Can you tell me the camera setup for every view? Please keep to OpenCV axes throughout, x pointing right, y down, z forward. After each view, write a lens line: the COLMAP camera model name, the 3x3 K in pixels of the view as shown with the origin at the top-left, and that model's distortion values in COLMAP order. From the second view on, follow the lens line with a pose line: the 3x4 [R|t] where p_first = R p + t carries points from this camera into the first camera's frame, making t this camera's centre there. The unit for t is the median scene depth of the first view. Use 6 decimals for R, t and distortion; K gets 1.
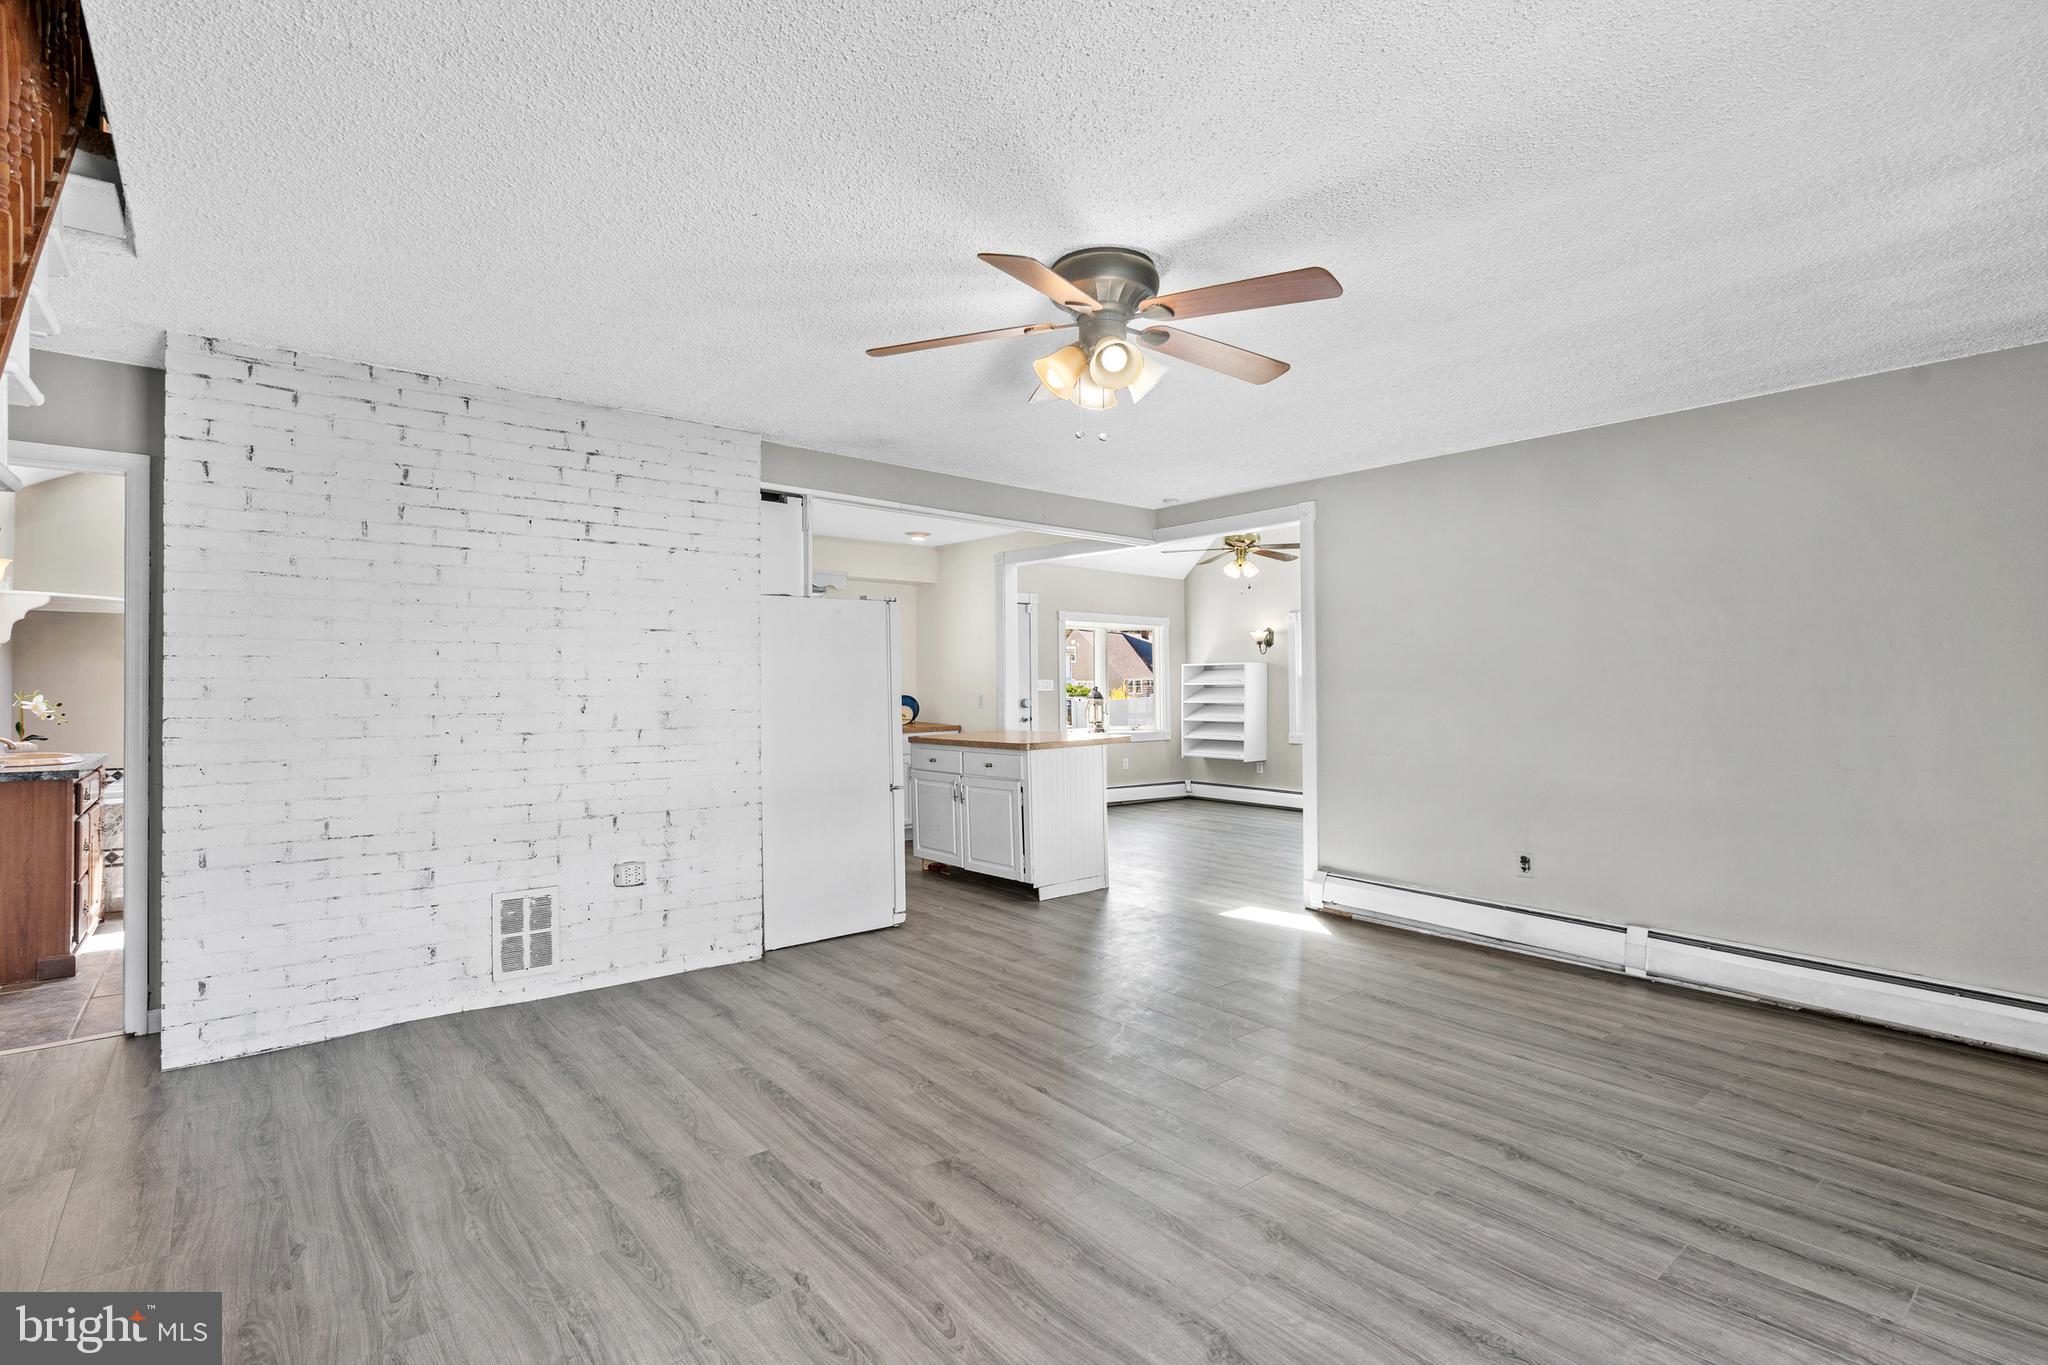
lens RADIAL K [[943.0, 0, 998.7], [0, 943.0, 662.9], [0, 0, 1]] dist [-0.004919, 0.000004]
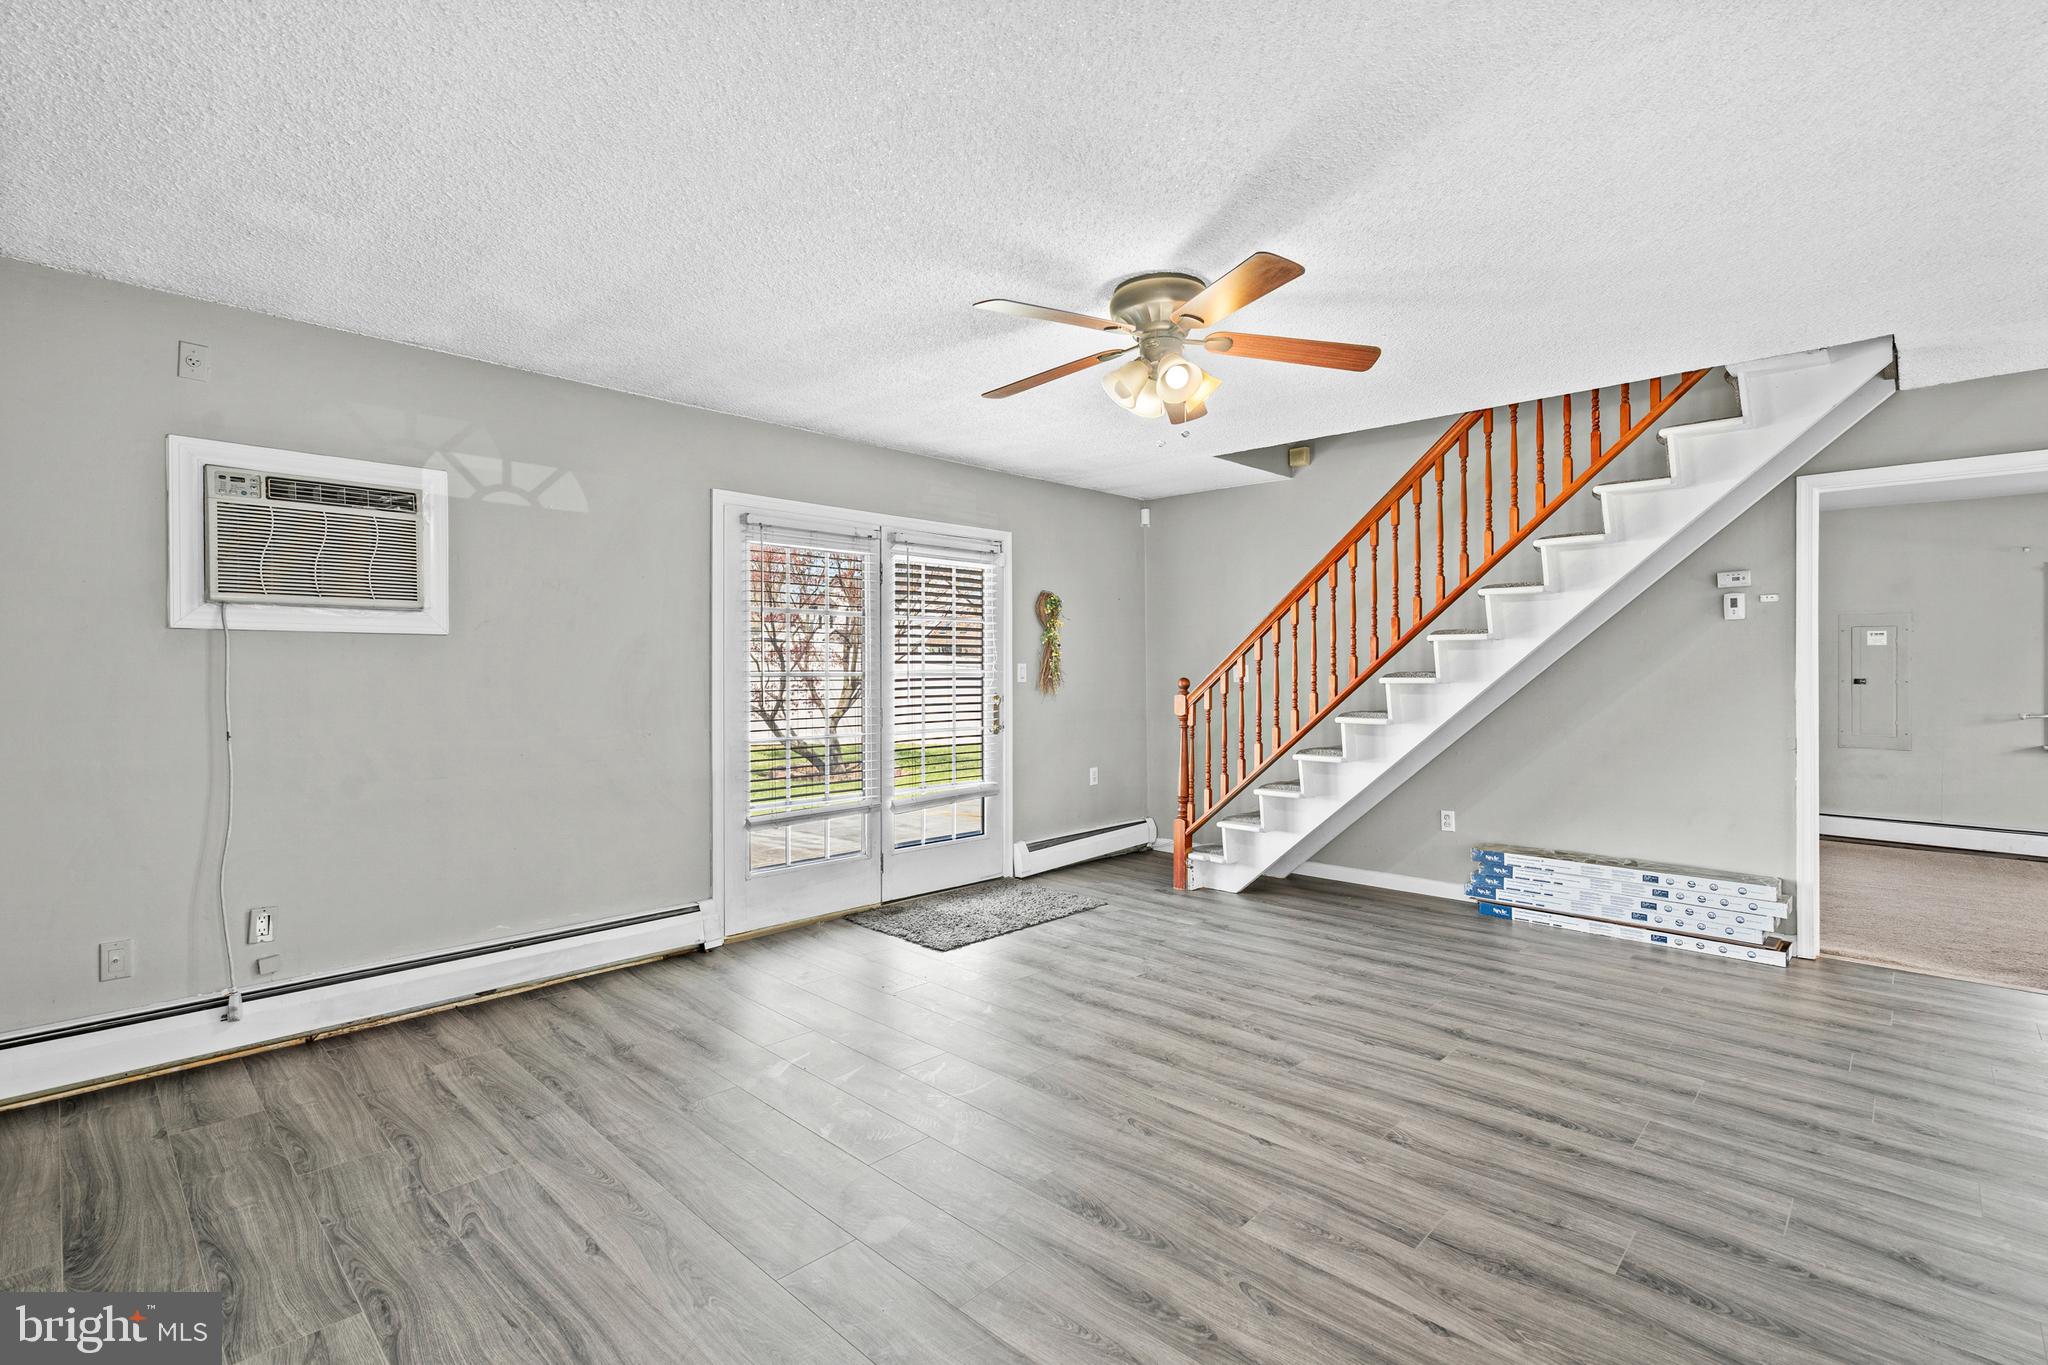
lens RADIAL K [[943.0, 0, 1006.7], [0, 943.0, 661.5], [0, 0, 1]] dist [-0.004919, 0.000004]
pose [[-0.992356, -0.002250, -0.123391, 0.315962], [0.000913, 0.999673, -0.025568, 0.029842], [0.123408, -0.025485, -0.992029, 1.500814]]
